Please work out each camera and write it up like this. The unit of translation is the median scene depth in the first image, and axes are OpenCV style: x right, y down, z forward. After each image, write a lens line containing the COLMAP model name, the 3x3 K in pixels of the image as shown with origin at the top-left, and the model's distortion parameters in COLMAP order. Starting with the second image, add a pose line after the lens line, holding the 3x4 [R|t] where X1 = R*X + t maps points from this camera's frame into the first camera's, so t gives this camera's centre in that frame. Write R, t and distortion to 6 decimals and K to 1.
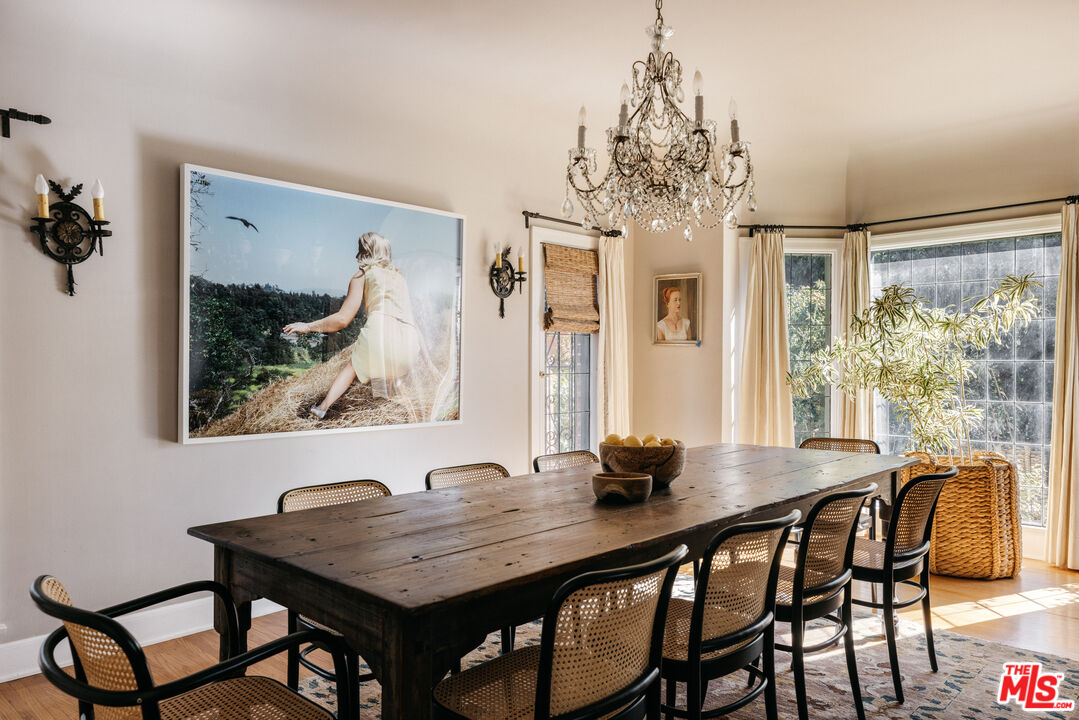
lens RADIAL K [[737.3, 0, 525.8], [0, 737.3, 366.3], [0, 0, 1]] dist [0.004990, 0.002497]
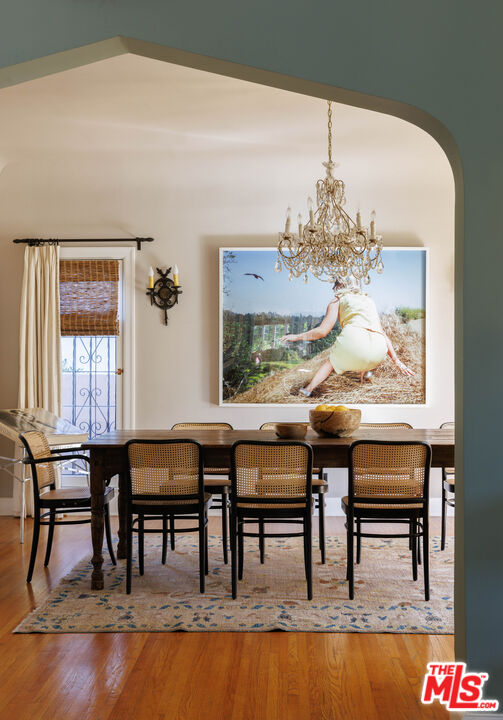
lens RADIAL K [[864.5, 0, 296.4], [0, 864.5, 359.0], [0, 0, 1]] dist [0.008535, -0.016174]
pose [[0.703207, 0.003660, -0.710976, 1.010560], [-0.004259, 0.999990, 0.000935, -0.009236], [0.710973, 0.002371, 0.703216, -0.288821]]
